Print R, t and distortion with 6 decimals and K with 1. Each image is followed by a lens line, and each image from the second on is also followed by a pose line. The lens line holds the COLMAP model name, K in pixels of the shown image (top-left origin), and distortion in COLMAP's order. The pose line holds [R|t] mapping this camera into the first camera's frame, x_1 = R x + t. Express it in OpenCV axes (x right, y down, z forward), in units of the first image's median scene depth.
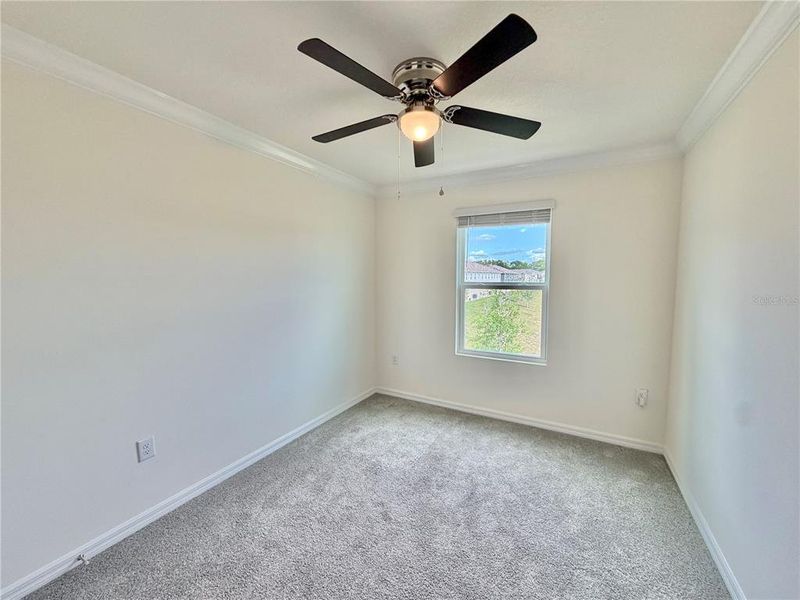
lens RADIAL K [[319.6, 0, 397.6], [0, 319.6, 299.2], [0, 0, 1]] dist [-0.000665, -0.000015]
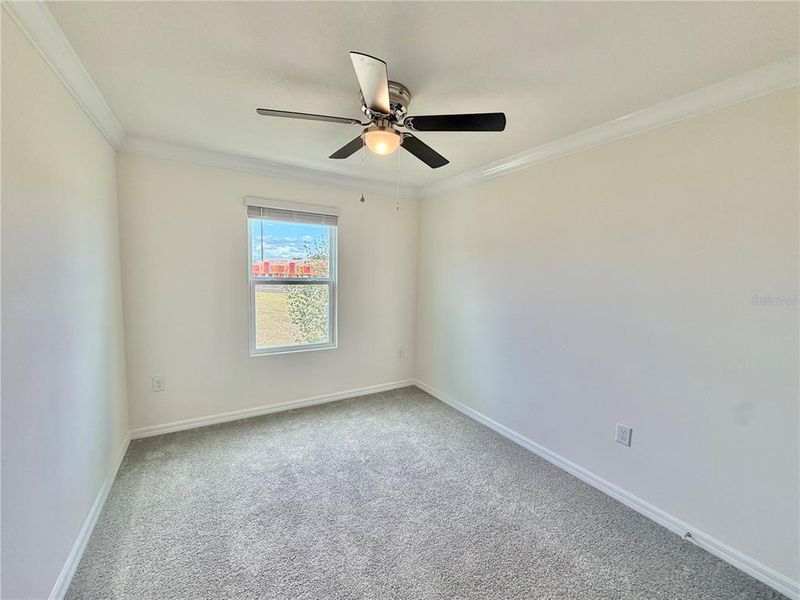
lens RADIAL K [[319.6, 0, 397.6], [0, 319.6, 299.2], [0, 0, 1]] dist [-0.000665, -0.000015]
pose [[0.508252, -0.075531, 0.857890, -0.413675], [0.044340, 0.997120, 0.061521, -0.032265], [-0.860066, 0.006771, 0.510138, 0.190585]]
